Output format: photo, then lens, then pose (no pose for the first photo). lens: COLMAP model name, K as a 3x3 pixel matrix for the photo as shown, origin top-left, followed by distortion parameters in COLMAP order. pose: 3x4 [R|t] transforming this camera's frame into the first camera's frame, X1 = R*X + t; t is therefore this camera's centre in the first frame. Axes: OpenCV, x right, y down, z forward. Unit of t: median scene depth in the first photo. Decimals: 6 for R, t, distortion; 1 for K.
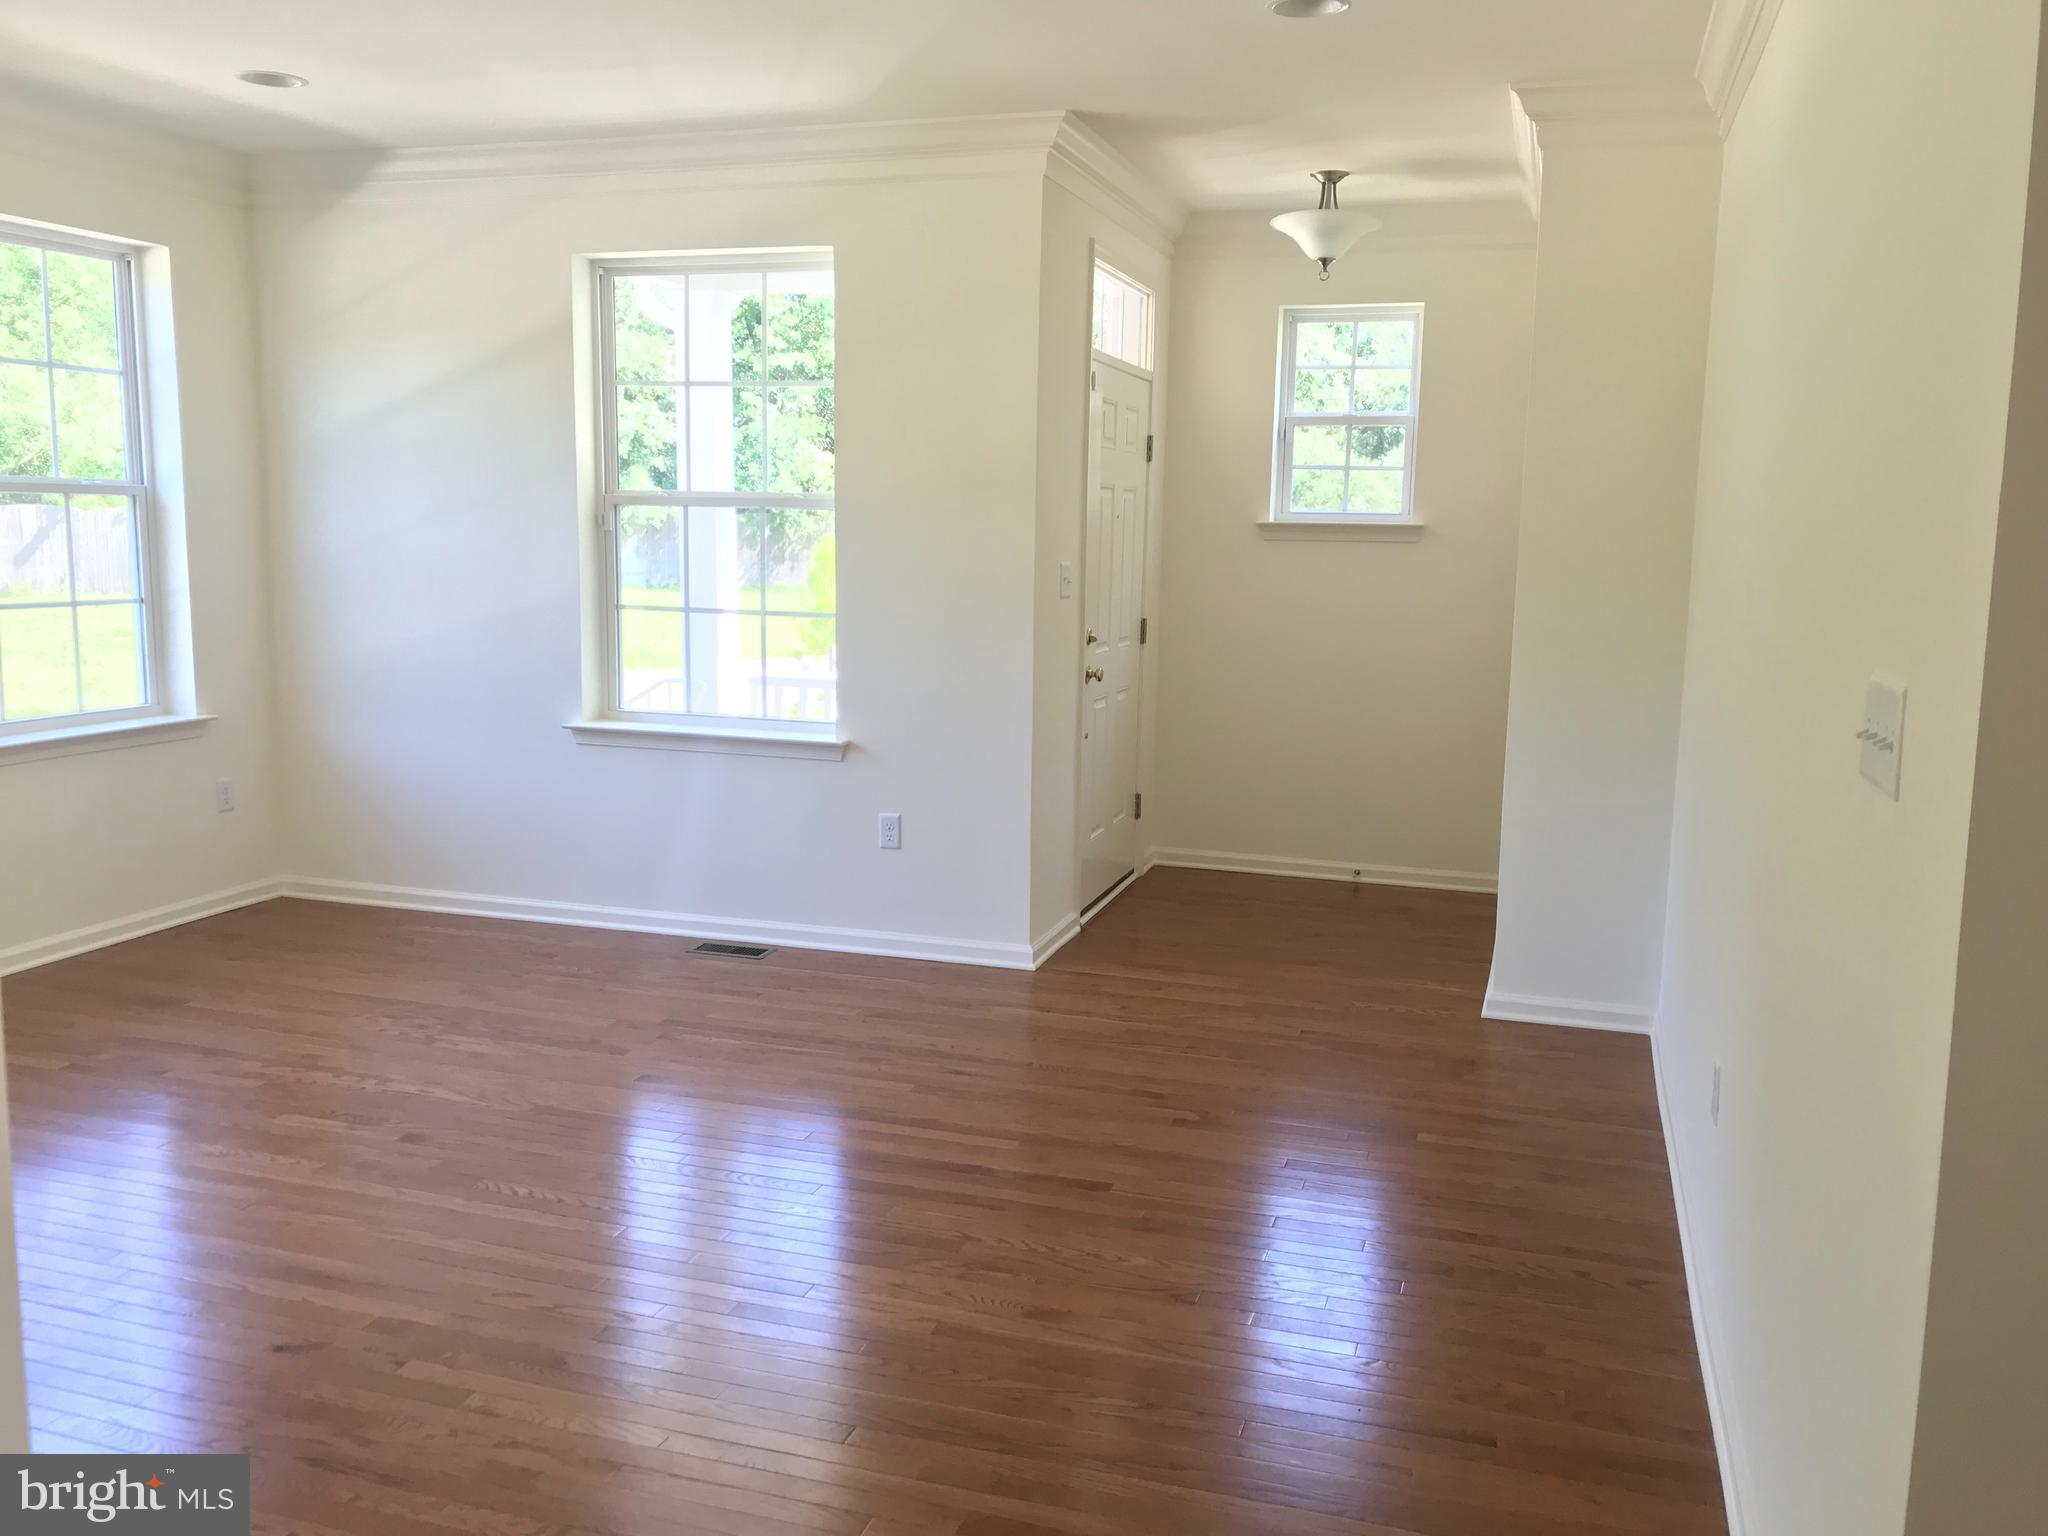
lens RADIAL K [[1672.6, 0, 1024.2], [0, 1672.6, 767.7], [0, 0, 1]] dist [0.030093, -0.061388]
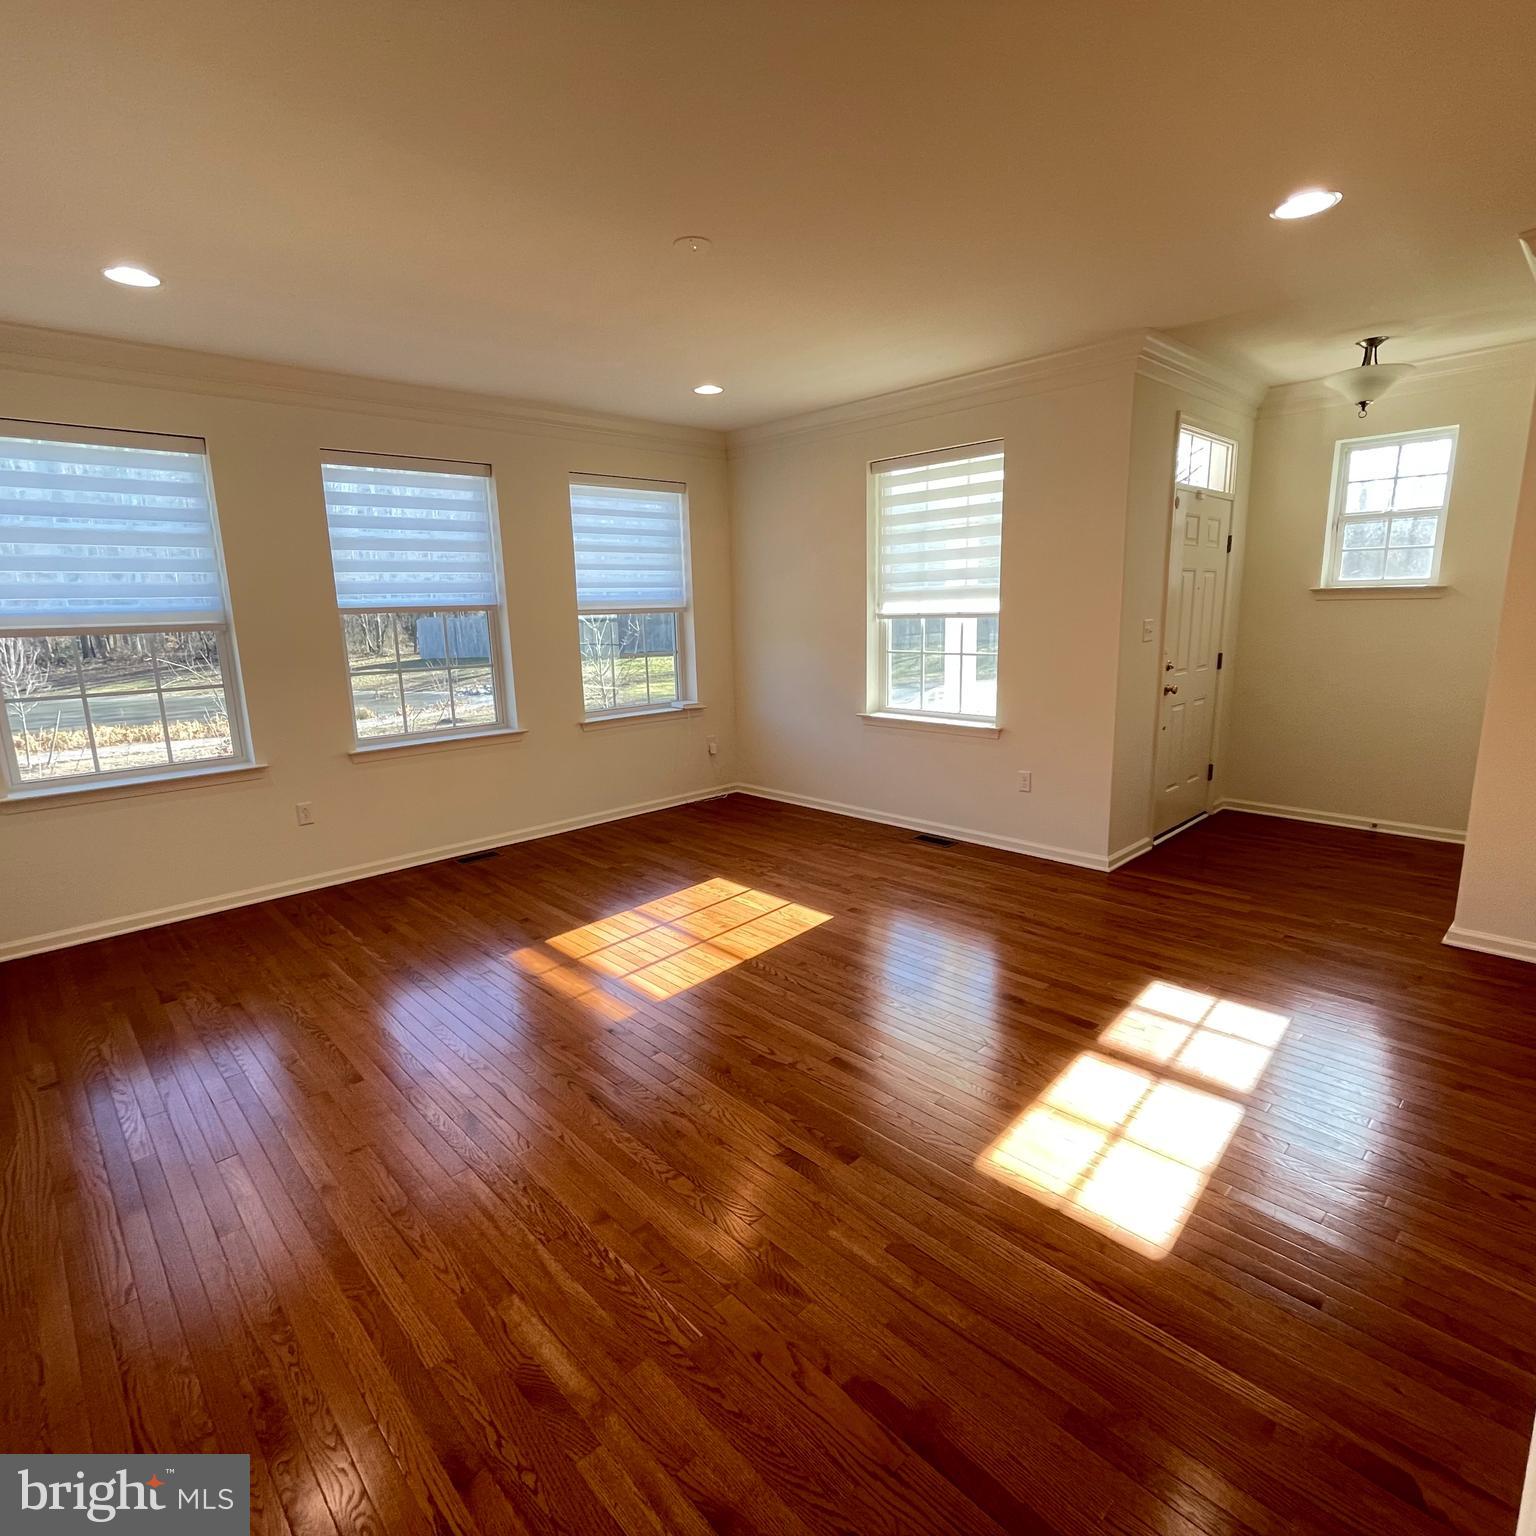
lens RADIAL K [[830.0, 0, 771.5], [0, 830.0, 762.2], [0, 0, 1]] dist [-0.016528, -0.002824]
pose [[0.872837, 0.052324, -0.485199, 0.104337], [-0.031662, 0.998212, 0.050690, -0.015995], [0.486984, -0.028882, 0.872933, 0.139354]]
